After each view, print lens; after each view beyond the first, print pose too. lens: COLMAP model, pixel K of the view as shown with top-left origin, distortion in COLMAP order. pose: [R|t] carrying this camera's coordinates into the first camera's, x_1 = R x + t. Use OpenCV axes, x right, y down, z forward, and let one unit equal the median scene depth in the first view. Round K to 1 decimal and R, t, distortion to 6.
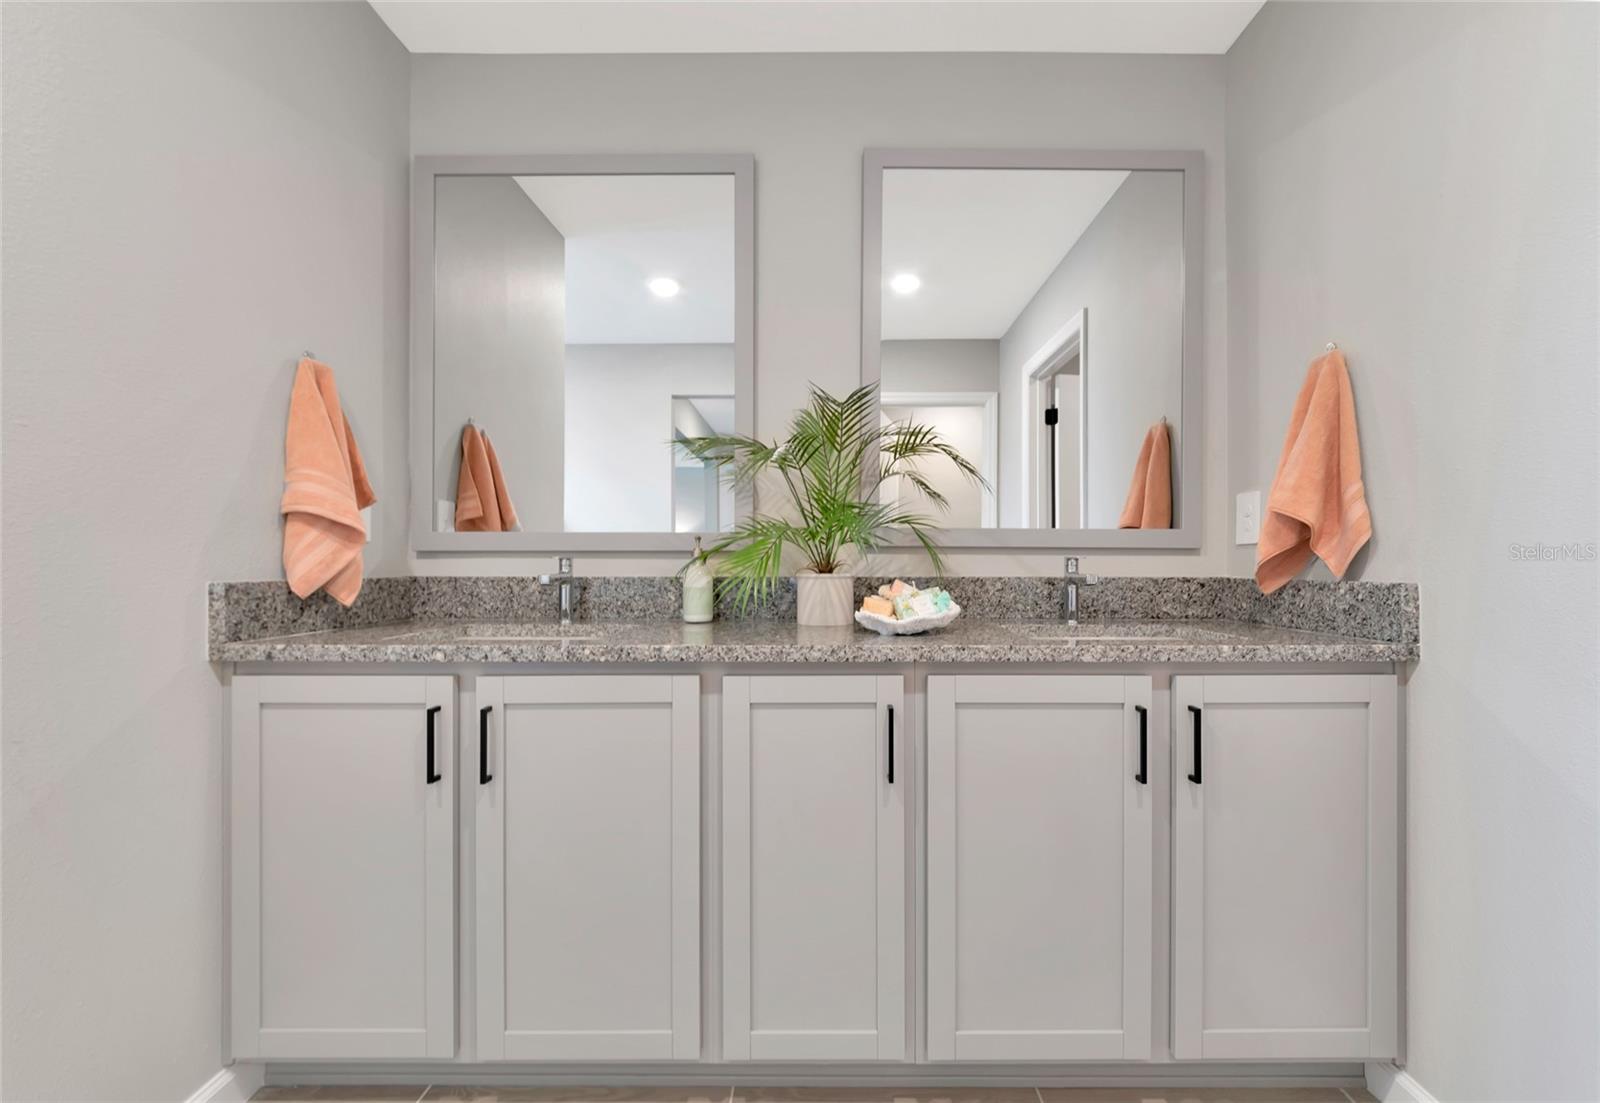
lens RADIAL K [[641.0, 0, 813.6], [0, 641.0, 566.8], [0, 0, 1]] dist [0.000992, -0.005701]
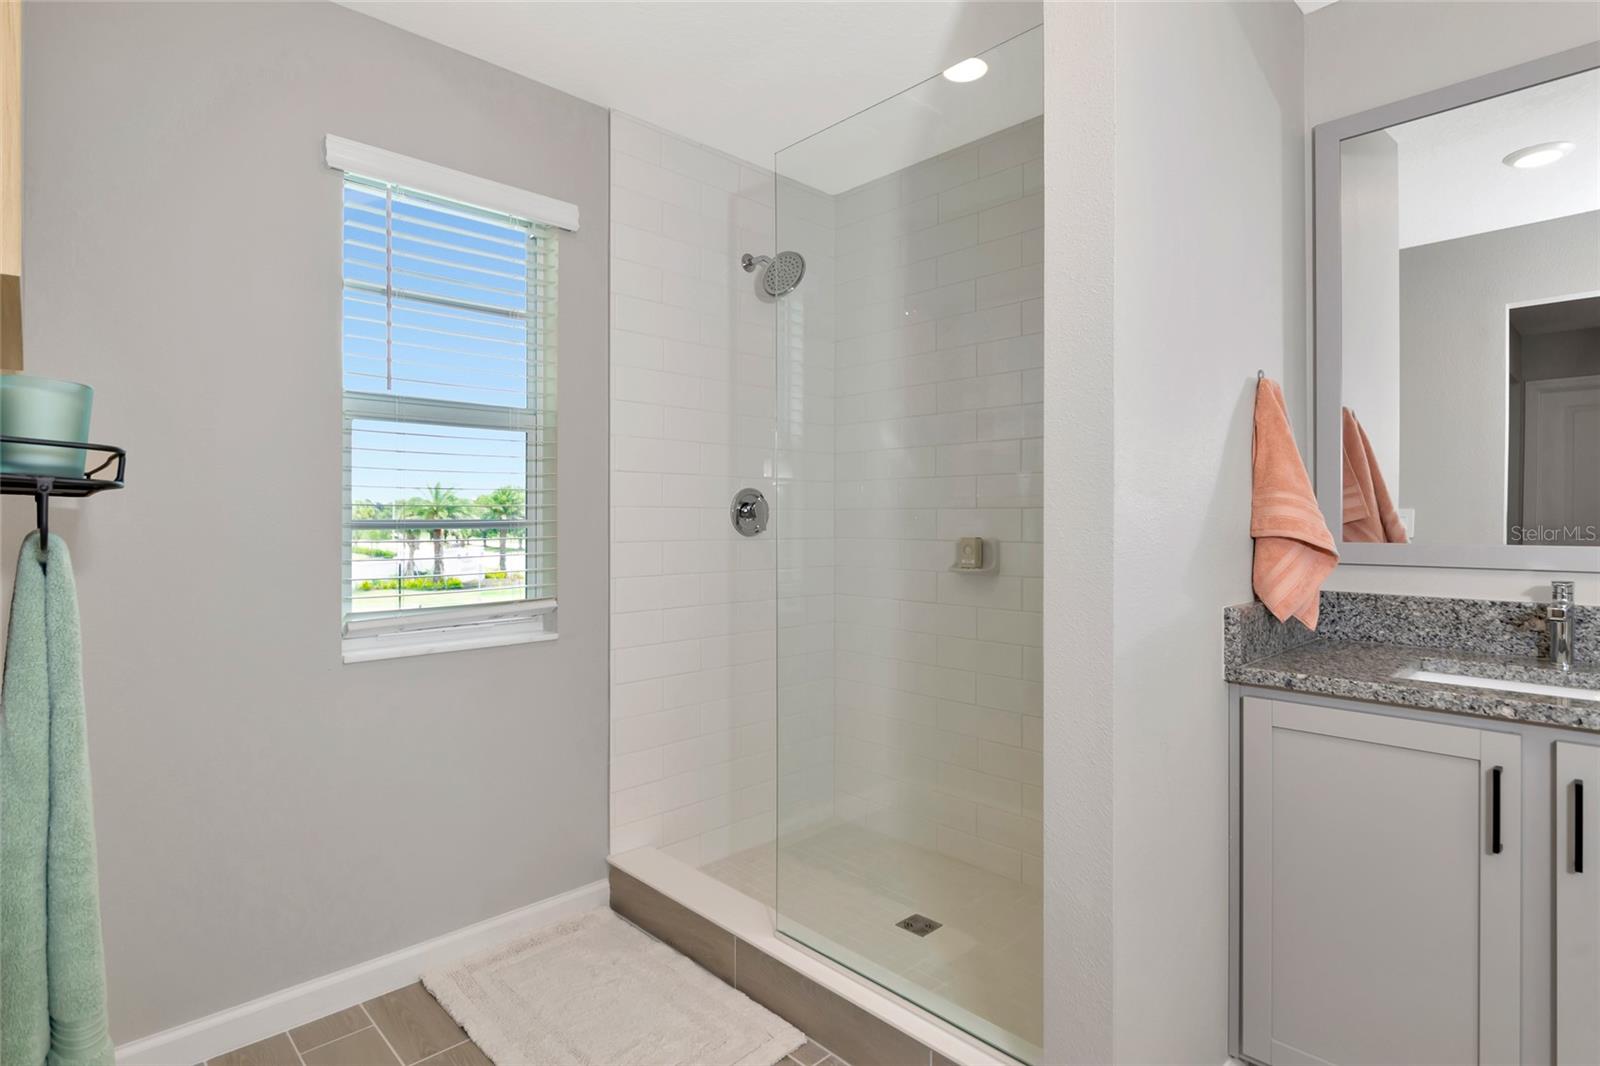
lens RADIAL K [[808.5, 0, 800.1], [0, 808.5, 529.5], [0, 0, 1]] dist [-0.016818, 0.000115]
pose [[0.692827, 0.009141, -0.721046, -0.433914], [-0.002899, 0.999947, 0.009891, -0.111428], [0.721098, -0.004763, 0.692817, -0.433162]]
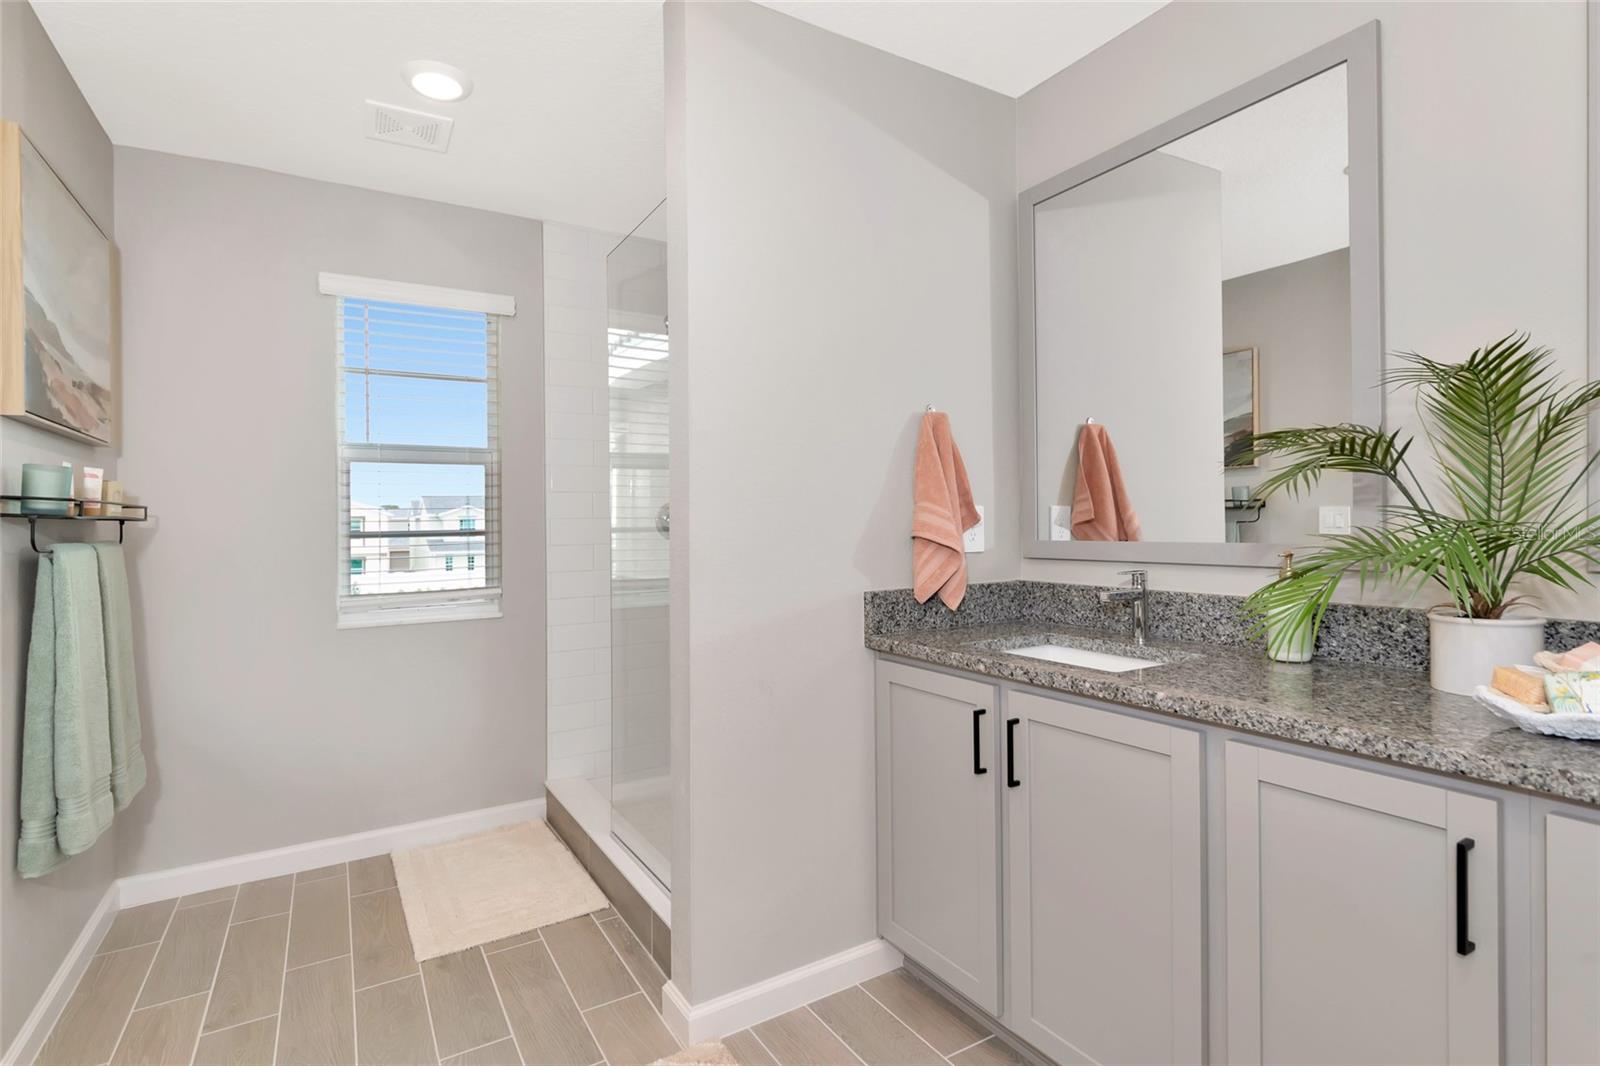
lens RADIAL K [[772.4, 0, 800.0], [0, 772.4, 533.0], [0, 0, 1]] dist [0.000338, -0.000340]
pose [[0.523319, 0.000655, -0.852137, 0.410705], [0.011837, 0.999898, 0.008038, -0.112038], [0.852055, -0.014294, 0.523257, -0.015851]]
